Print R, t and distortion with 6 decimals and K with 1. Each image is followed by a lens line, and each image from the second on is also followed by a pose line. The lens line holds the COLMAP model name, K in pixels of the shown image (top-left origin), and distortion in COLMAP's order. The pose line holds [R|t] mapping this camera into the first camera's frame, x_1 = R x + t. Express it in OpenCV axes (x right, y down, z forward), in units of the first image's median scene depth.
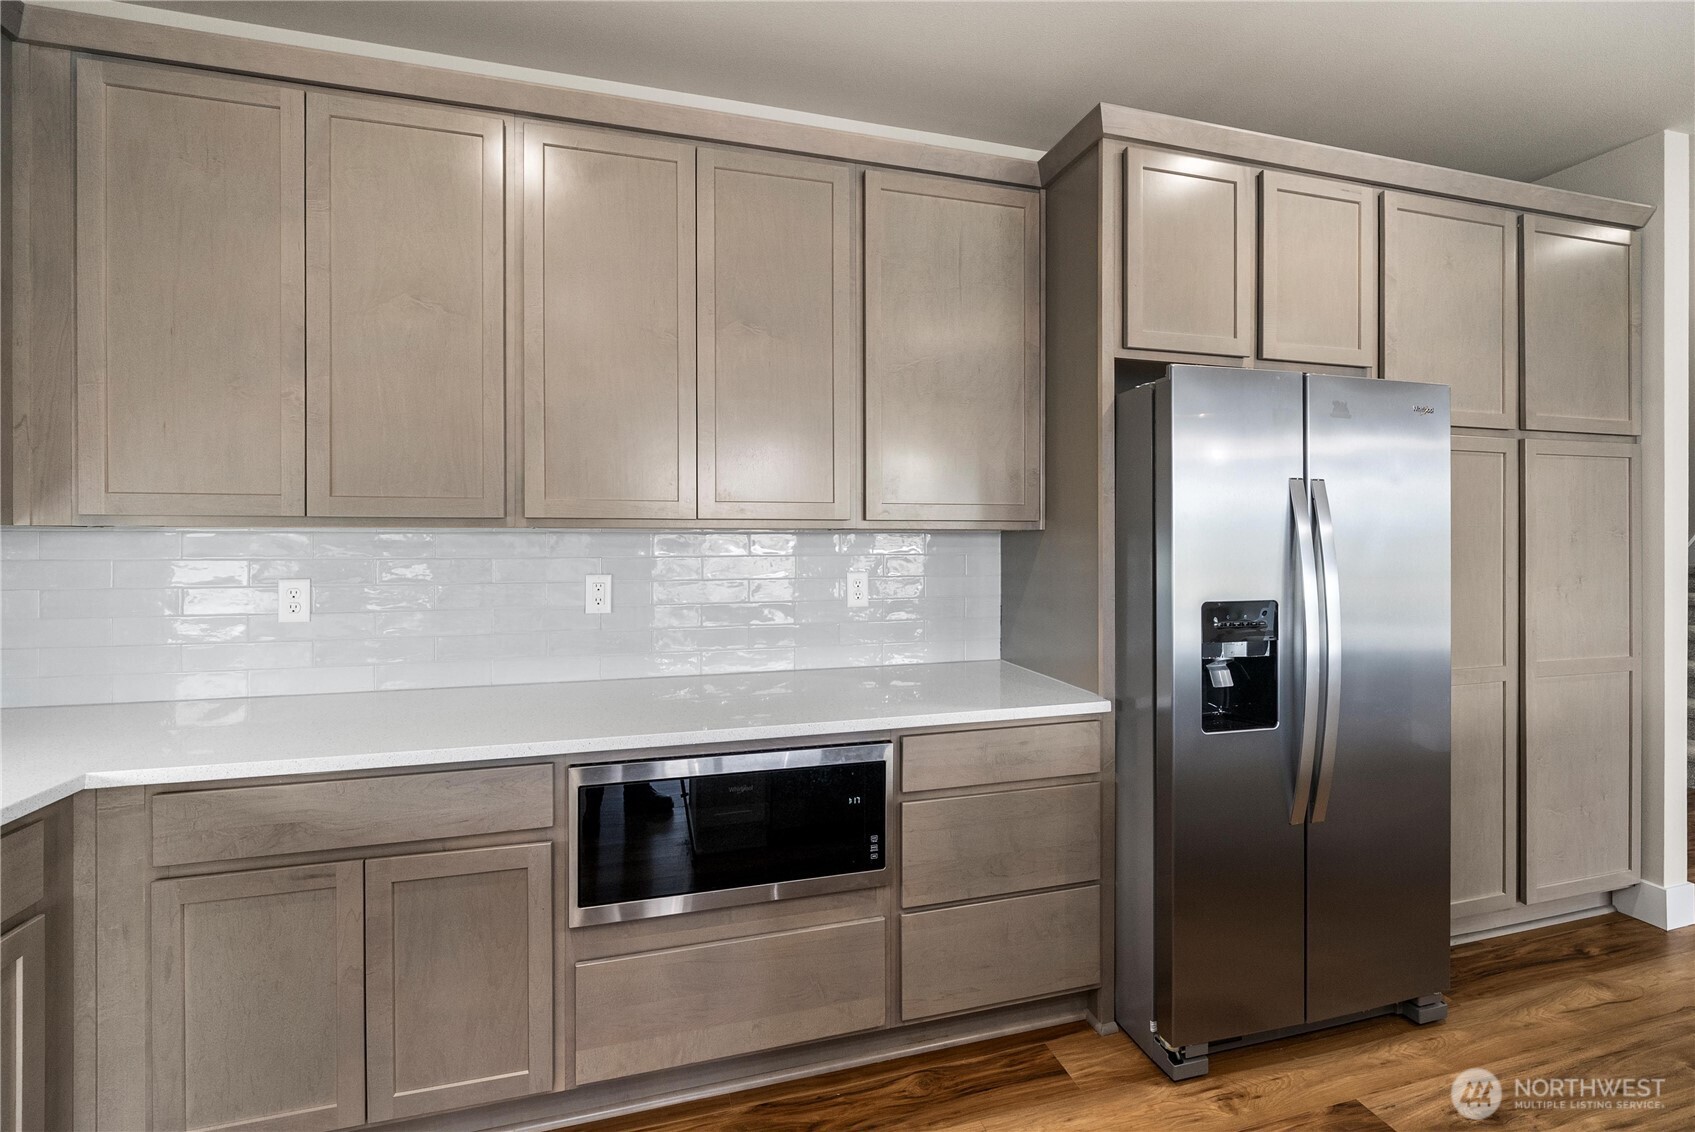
lens RADIAL K [[701.5, 0, 832.4], [0, 701.5, 536.0], [0, 0, 1]] dist [0.000484, -0.000572]
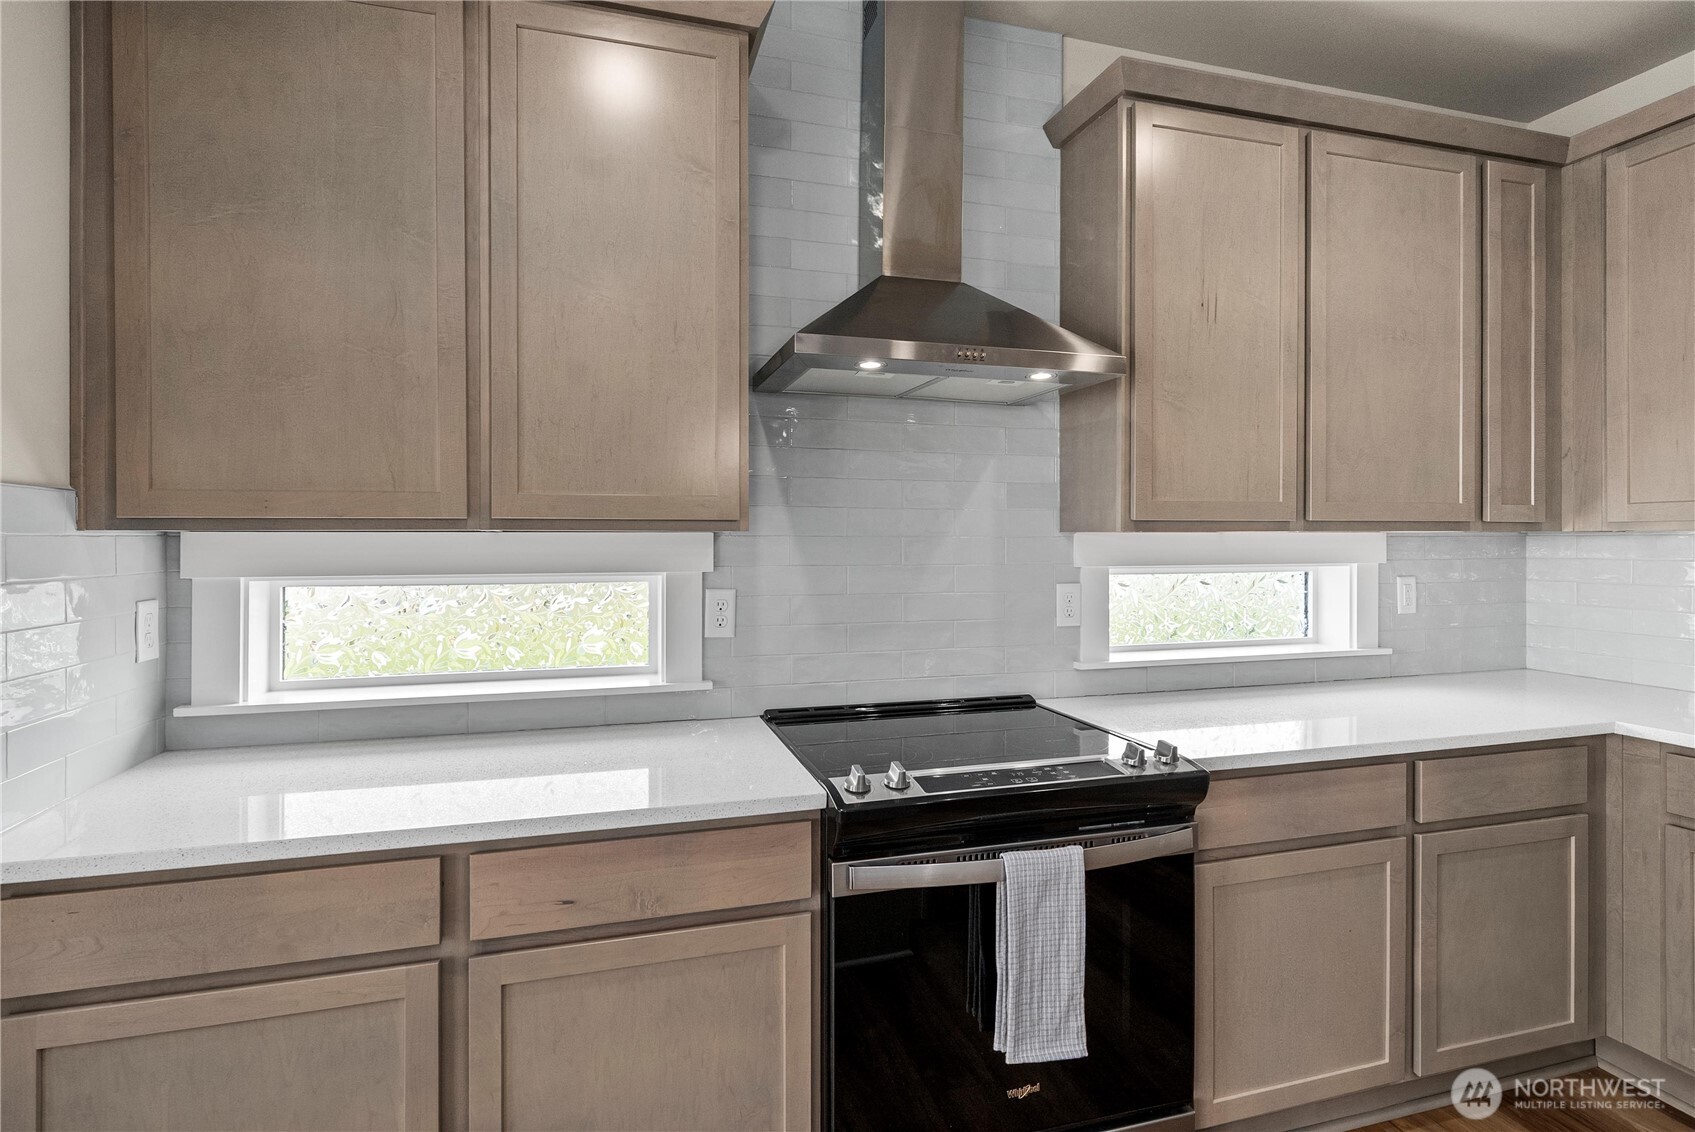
lens RADIAL K [[840.4, 0, 848.6], [0, 840.4, 541.4], [0, 0, 1]] dist [0.001232, 0.000194]
pose [[0.029076, 0.000989, -0.999577, 0.343954], [0.000060, 1.000000, 0.000991, 0.002118], [0.999577, -0.000089, 0.029076, -0.353309]]
